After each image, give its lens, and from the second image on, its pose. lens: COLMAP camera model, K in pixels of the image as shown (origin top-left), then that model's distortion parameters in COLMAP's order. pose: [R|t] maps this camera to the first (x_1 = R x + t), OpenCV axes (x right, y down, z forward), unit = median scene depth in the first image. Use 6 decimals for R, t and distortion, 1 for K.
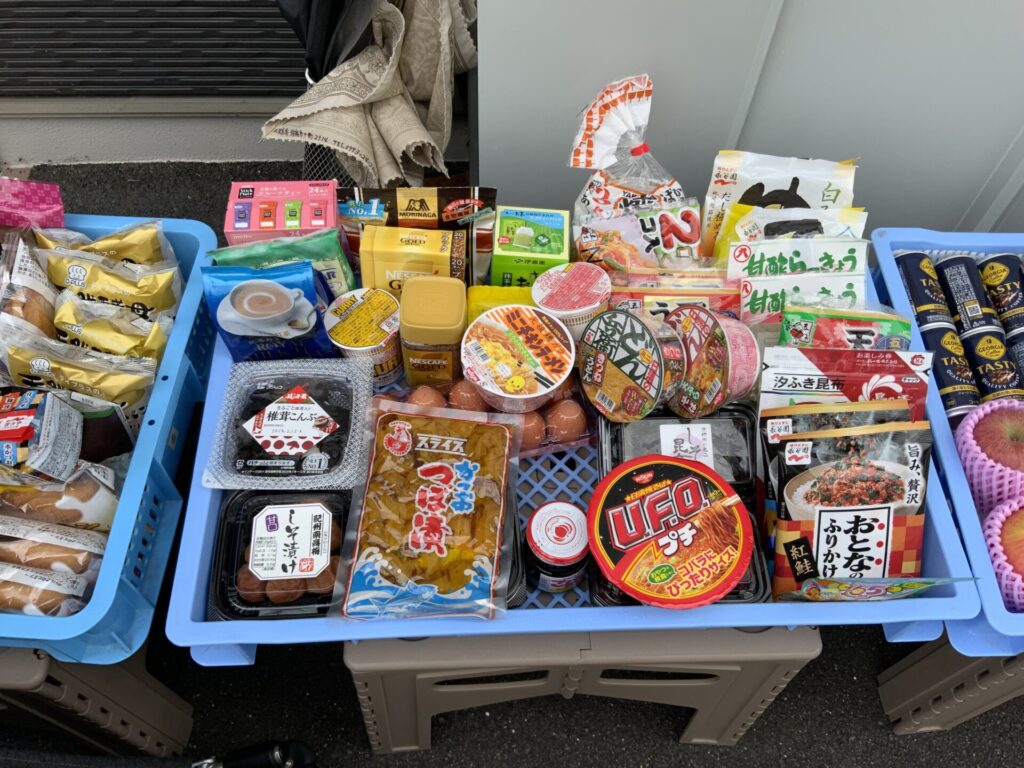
lens RADIAL K [[866.4, 0, 498.0], [0, 866.4, 384.6], [0, 0, 1]] dist [0.097714, -0.185901]
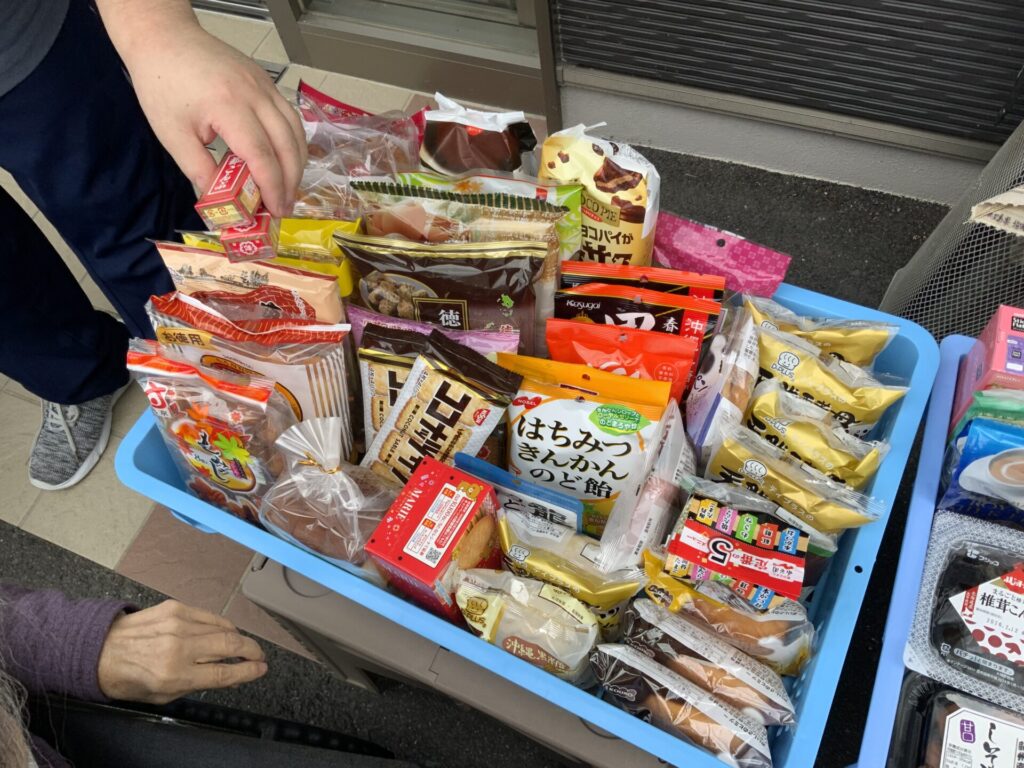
lens RADIAL K [[866.4, 0, 498.0], [0, 866.4, 384.6], [0, 0, 1]] dist [0.097714, -0.185901]
pose [[0.903651, 0.291306, -0.313935, -0.532204], [-0.269266, 0.956477, 0.112460, -0.144050], [0.333032, -0.017093, 0.942761, 0.057318]]
